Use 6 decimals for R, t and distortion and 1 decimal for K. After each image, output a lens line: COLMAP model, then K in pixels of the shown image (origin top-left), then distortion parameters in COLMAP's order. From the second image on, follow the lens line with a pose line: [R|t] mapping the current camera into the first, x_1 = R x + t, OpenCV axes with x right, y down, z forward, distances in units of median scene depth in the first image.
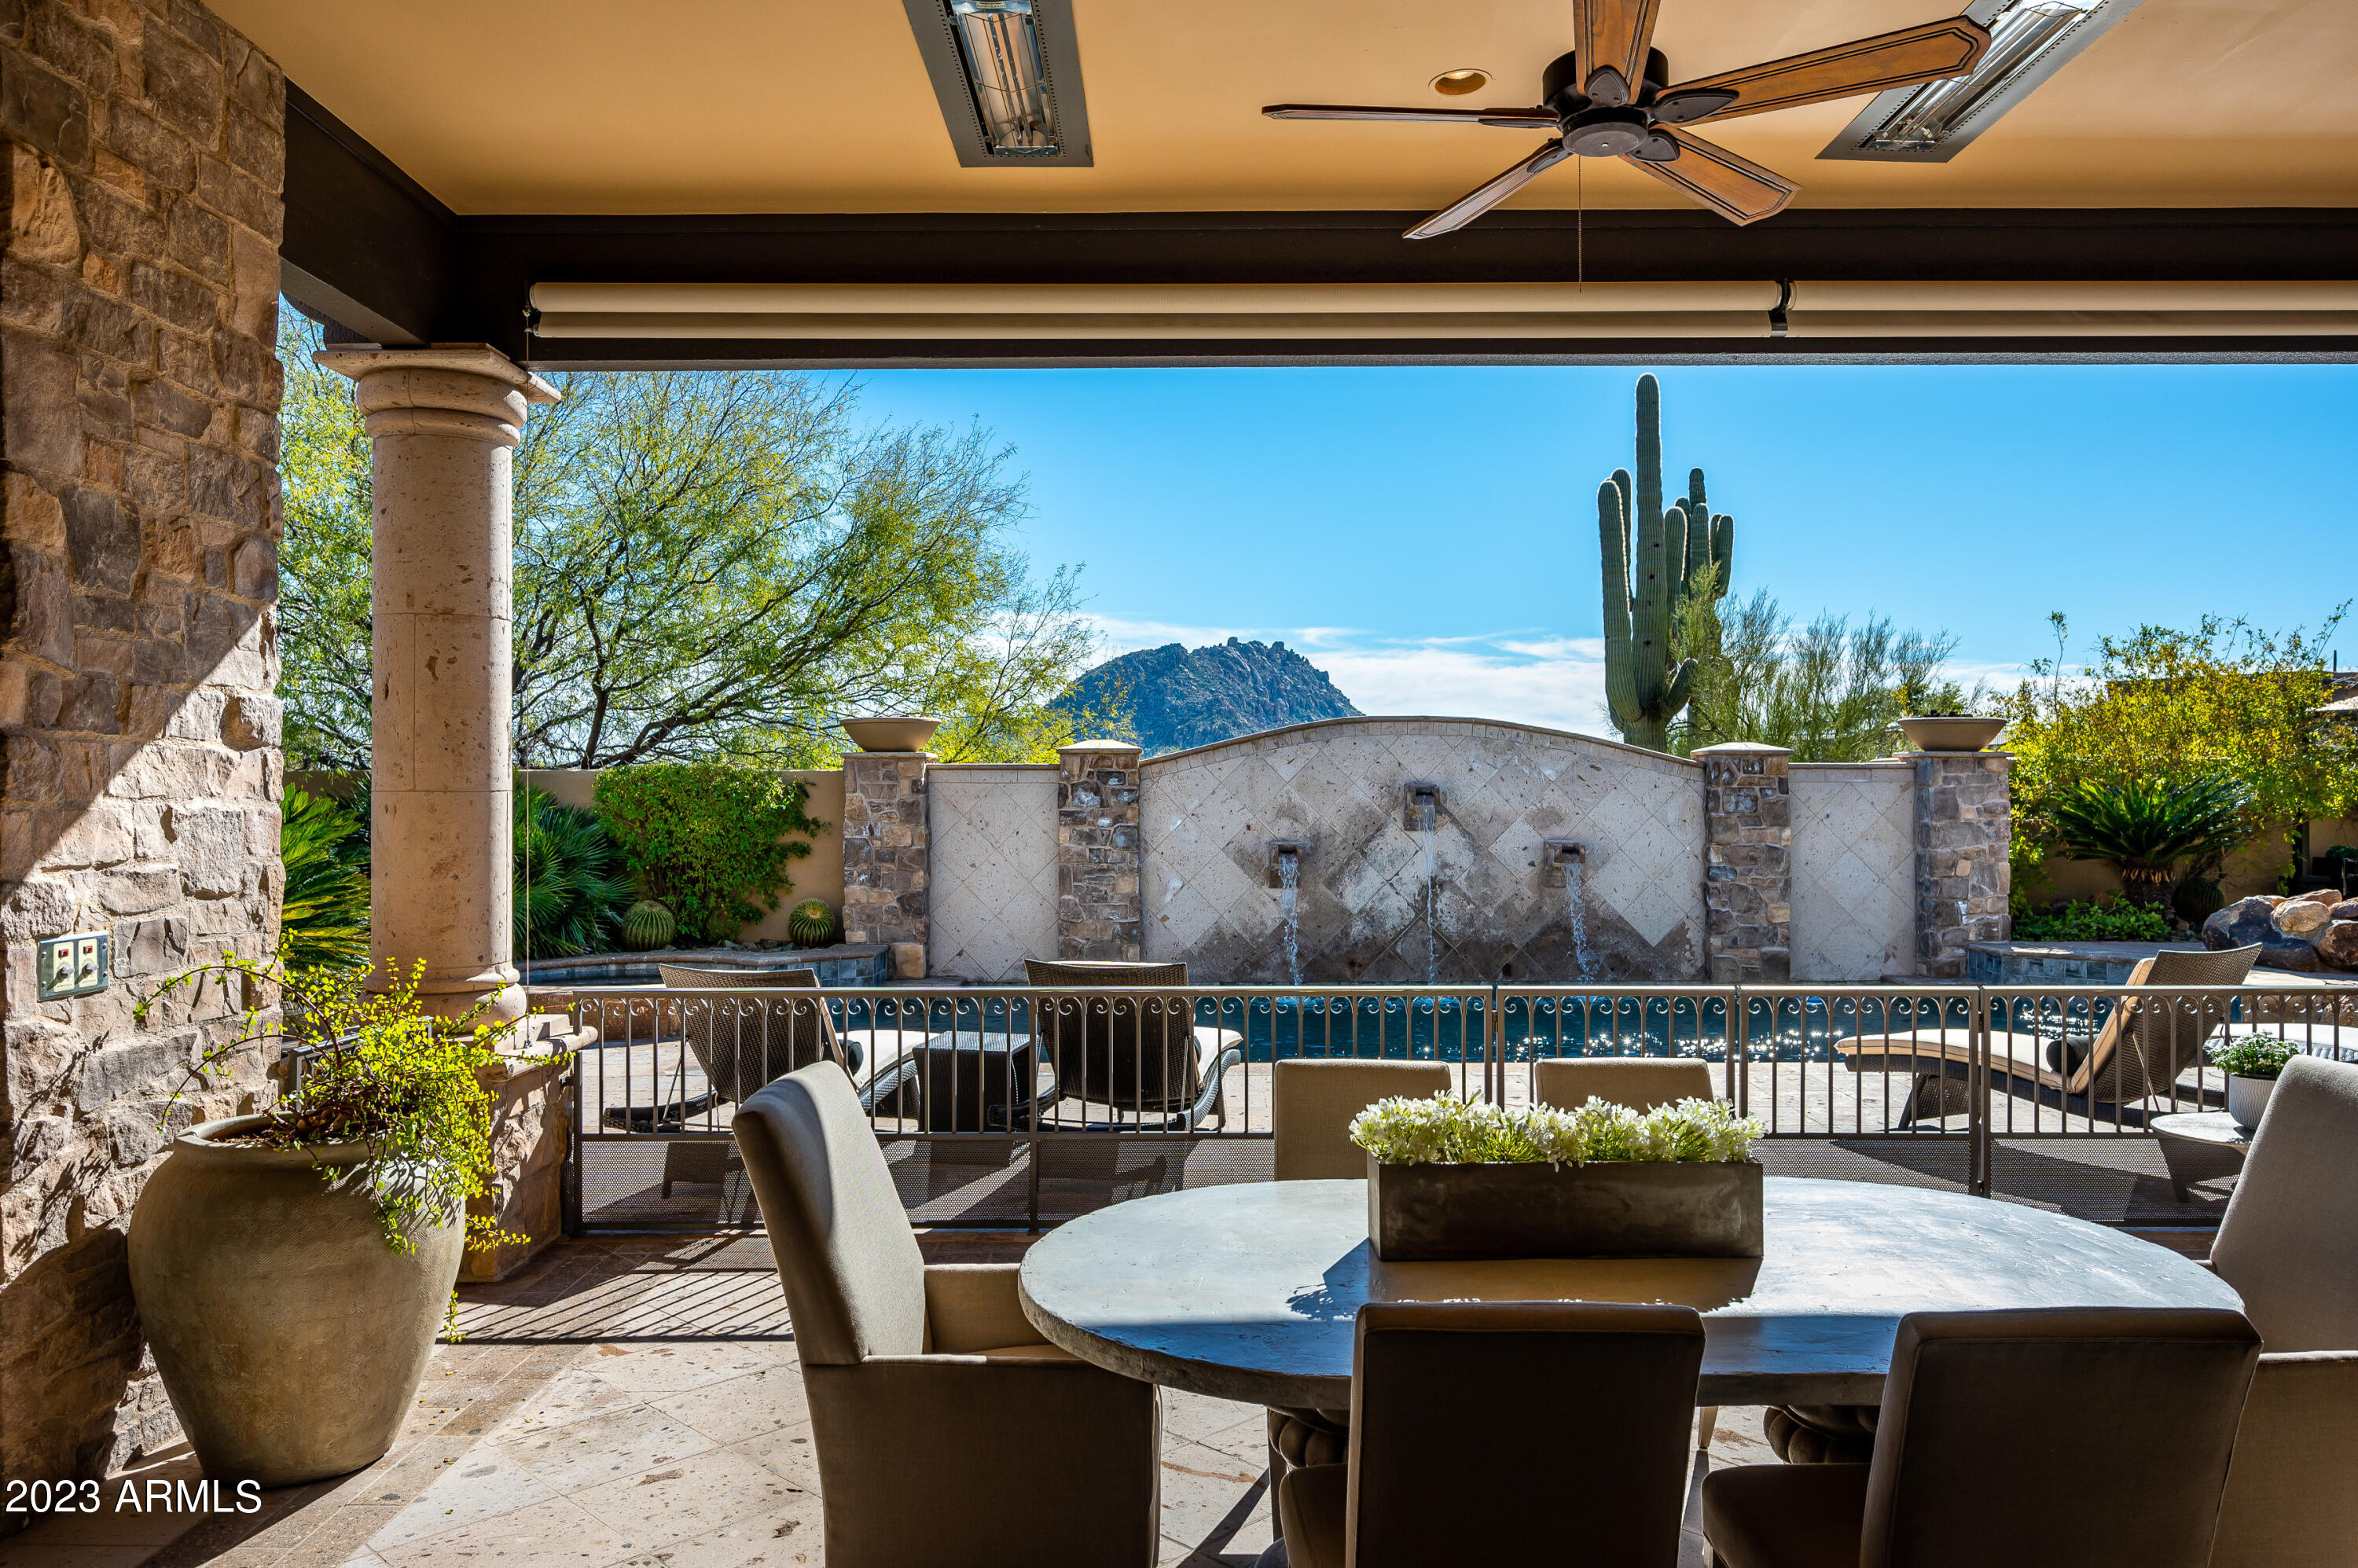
lens RADIAL K [[1575.4, 0, 1182.9], [0, 1575.4, 787.2], [0, 0, 1]] dist [0.001991, 0.000035]
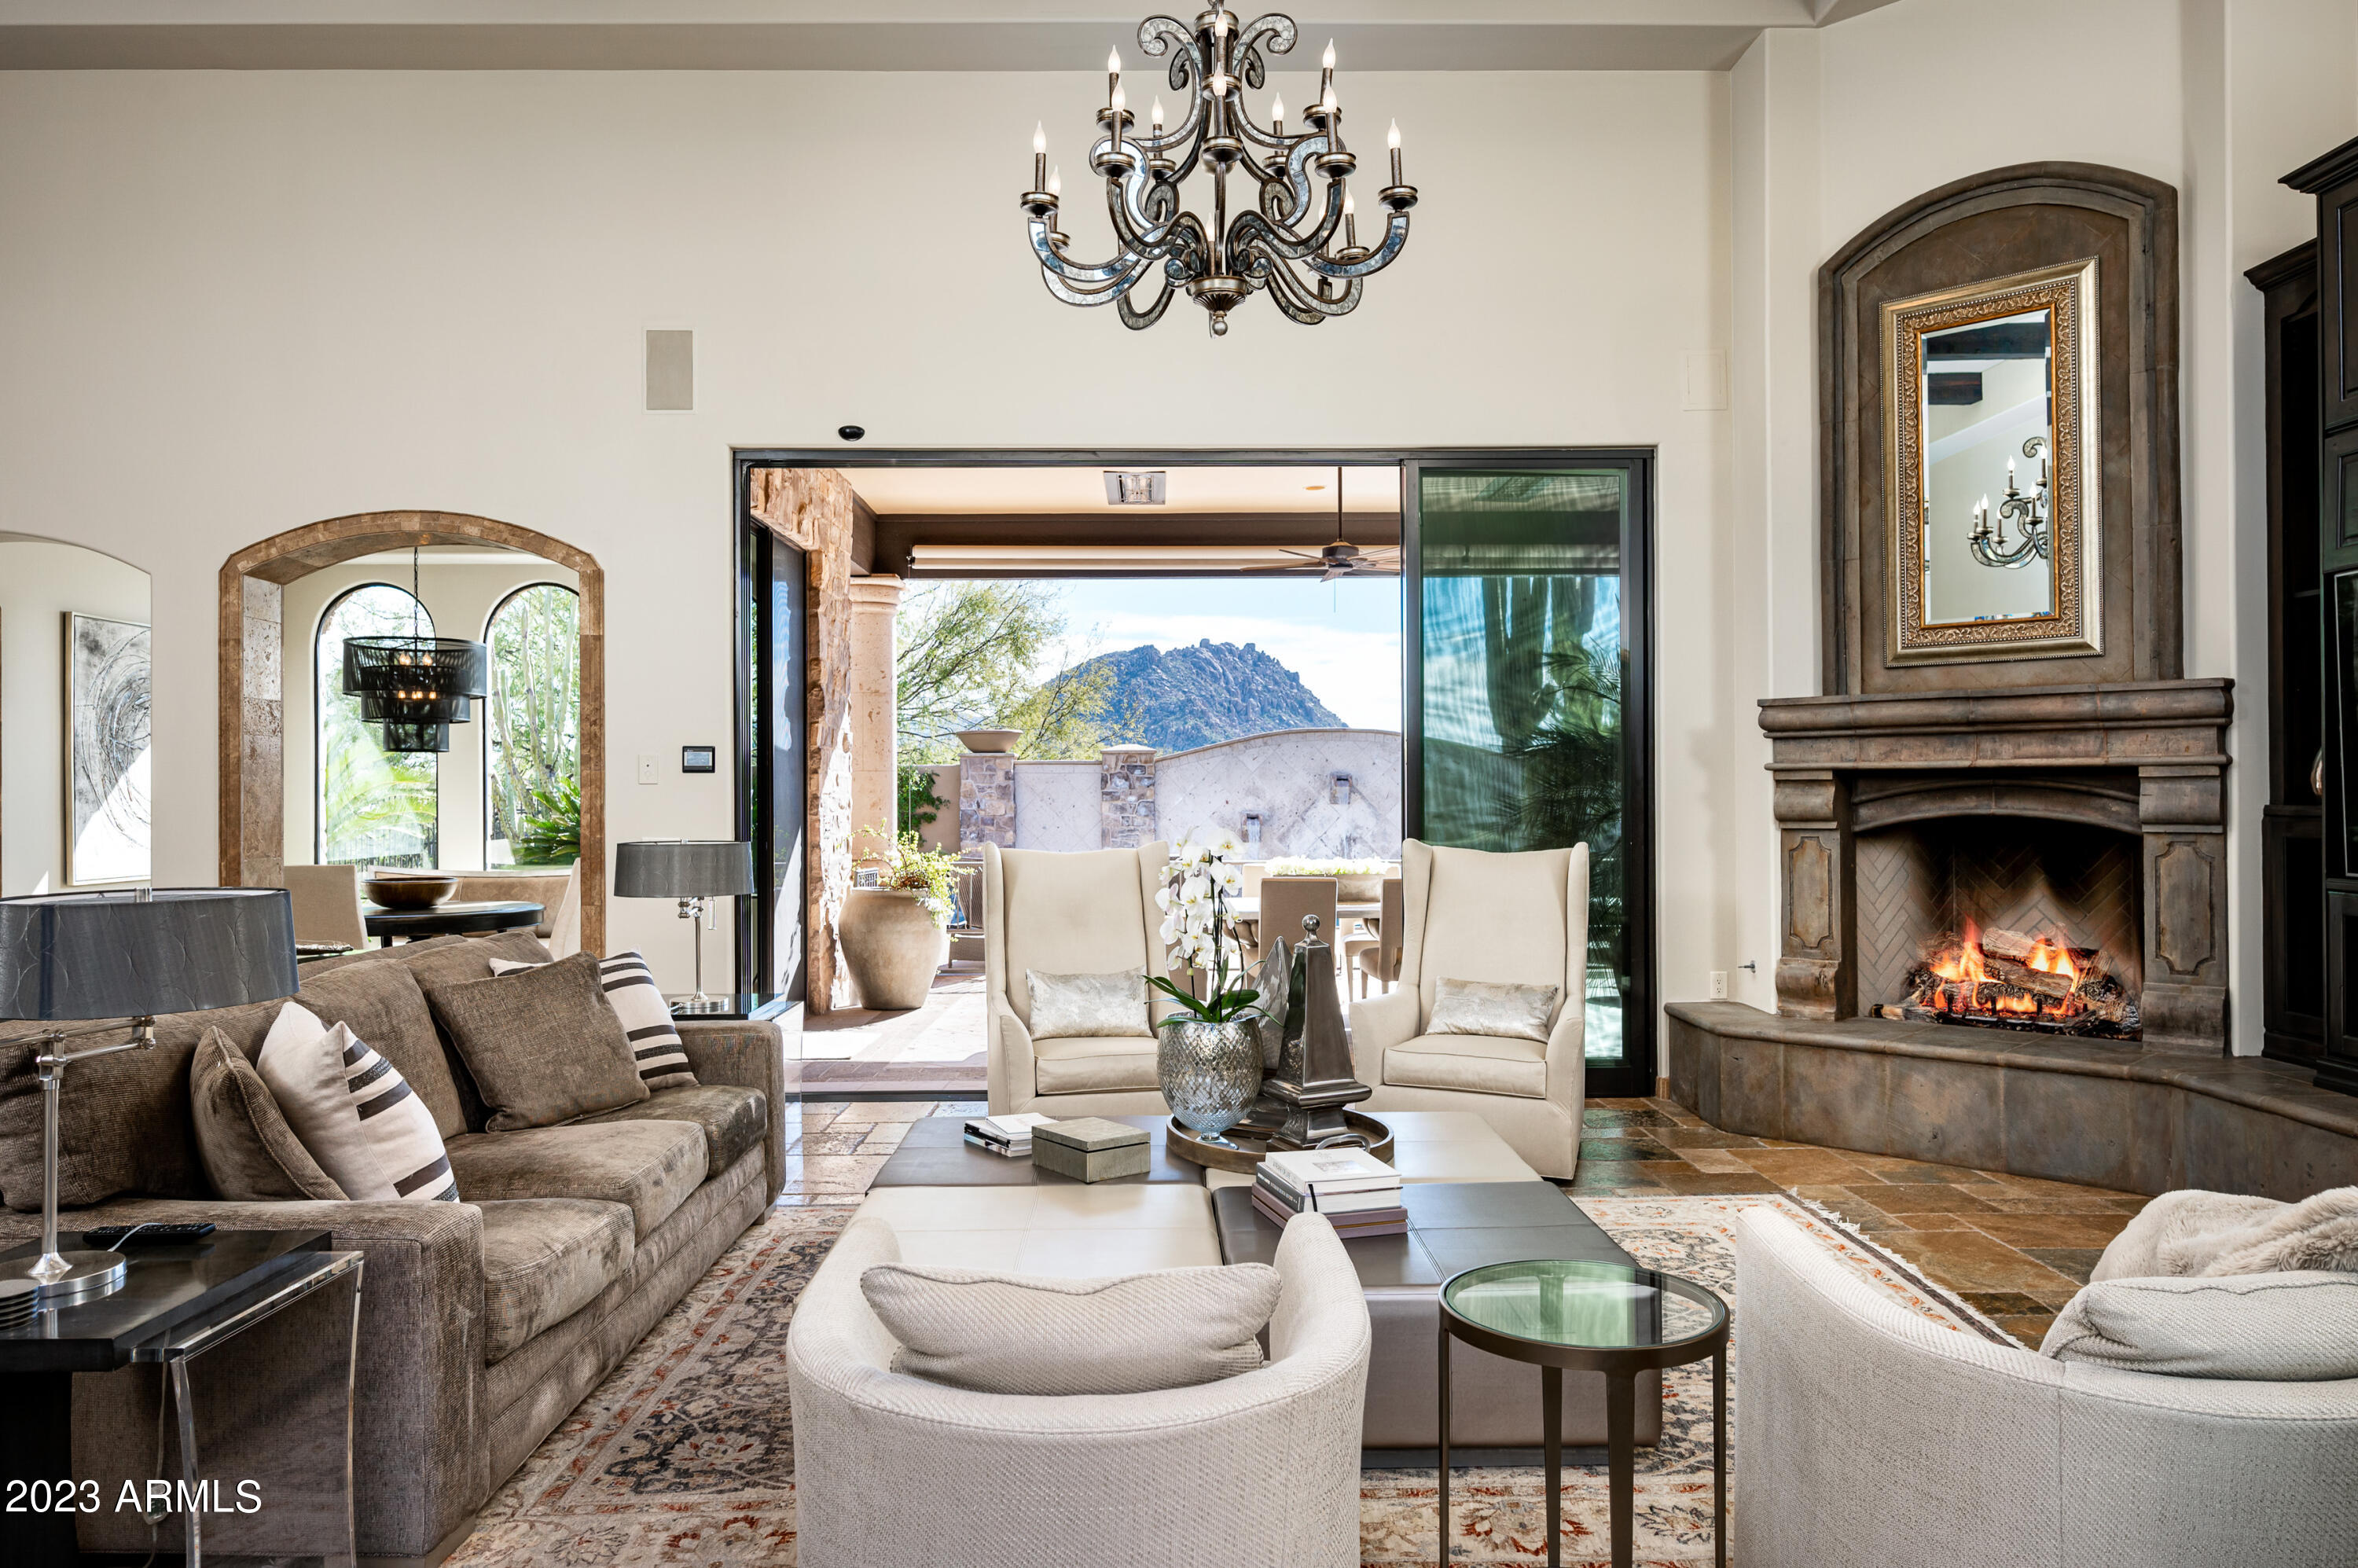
lens RADIAL K [[1603.0, 0, 1172.6], [0, 1603.0, 783.4], [0, 0, 1]] dist [0.011530, 0.001576]
pose [[0.999927, -0.001425, 0.012026, -0.028753], [0.001454, 0.999996, -0.002448, 0.011046], [-0.012022, 0.002466, 0.999925, -0.532932]]
